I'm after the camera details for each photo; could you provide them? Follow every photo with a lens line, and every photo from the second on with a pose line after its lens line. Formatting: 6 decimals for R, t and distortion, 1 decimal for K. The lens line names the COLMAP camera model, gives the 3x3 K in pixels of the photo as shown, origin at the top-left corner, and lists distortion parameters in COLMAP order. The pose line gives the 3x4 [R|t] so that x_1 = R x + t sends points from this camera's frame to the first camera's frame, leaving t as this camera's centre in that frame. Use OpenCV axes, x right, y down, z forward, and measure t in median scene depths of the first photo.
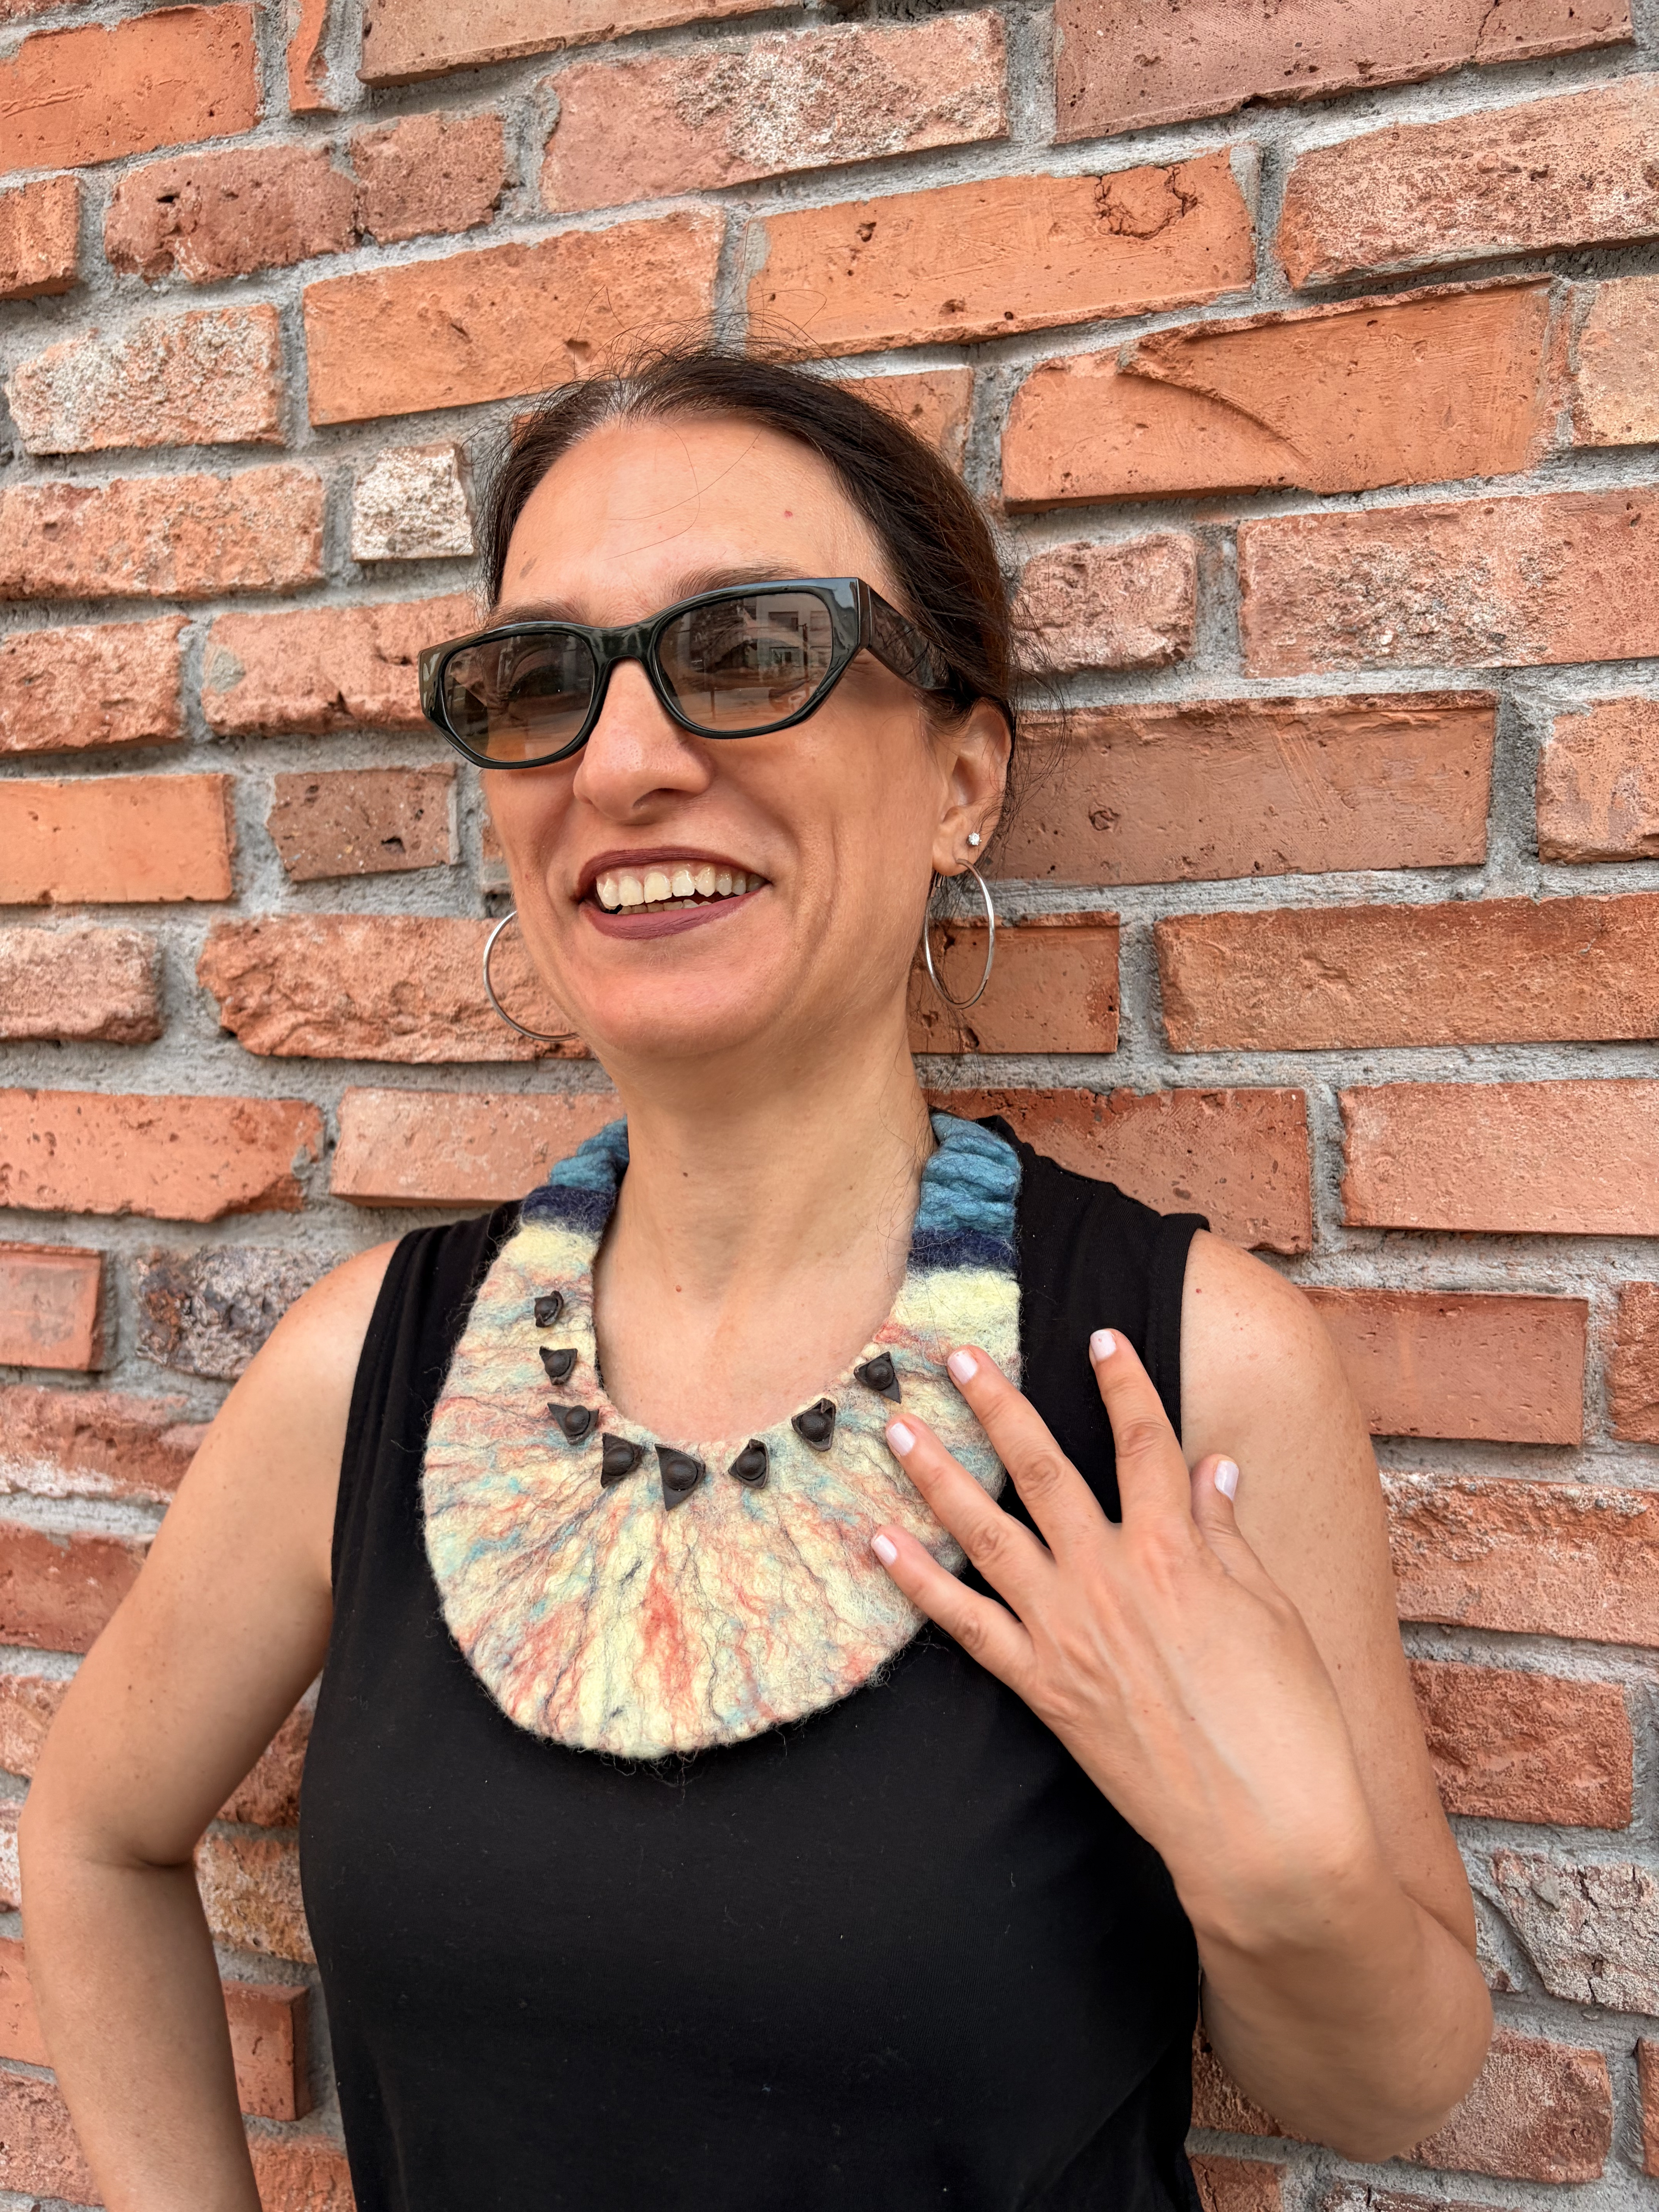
lens RADIAL K [[1627.3, 0, 851.6], [0, 1627.3, 1100.9], [0, 0, 1]] dist [0.028321, -0.034066]
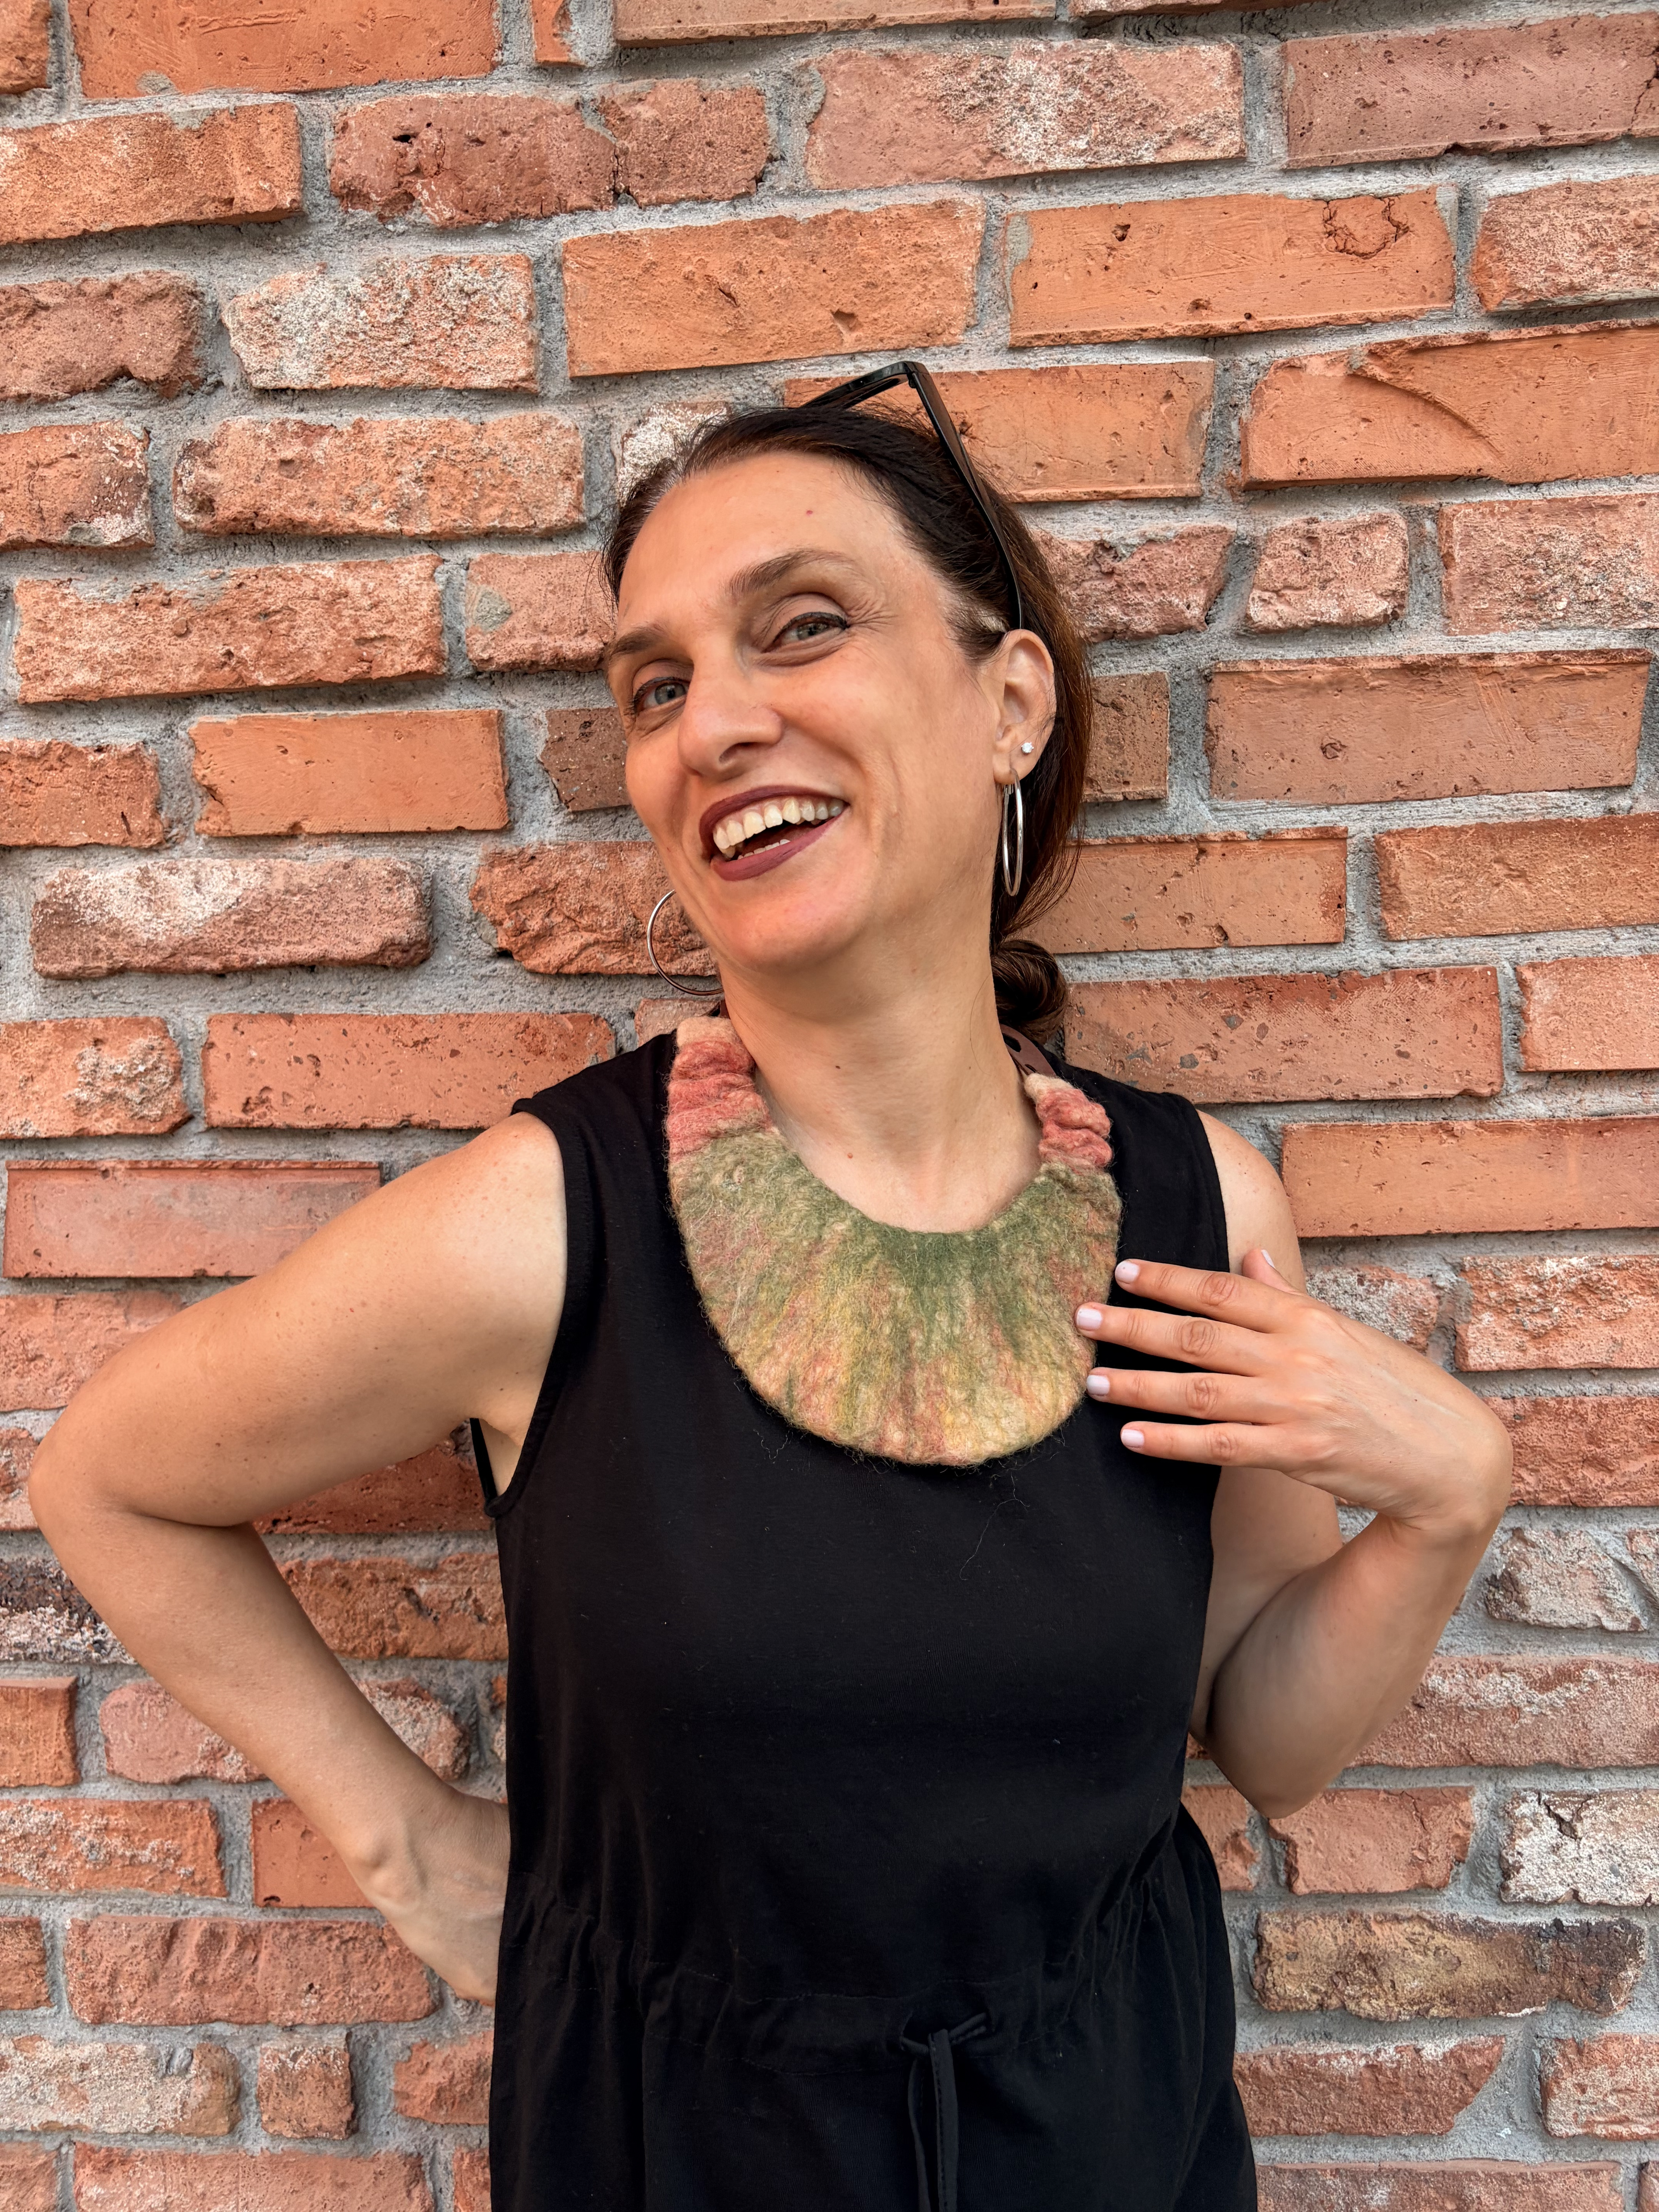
lens RADIAL K [[1627.3, 0, 833.6], [0, 1627.3, 1088.3], [0, 0, 1]] dist [0.028321, -0.034066]
pose [[0.972791, -0.062789, 0.223012, -0.431935], [0.043922, 0.995100, 0.088578, -0.040356], [-0.227482, -0.076373, 0.970783, -0.101908]]
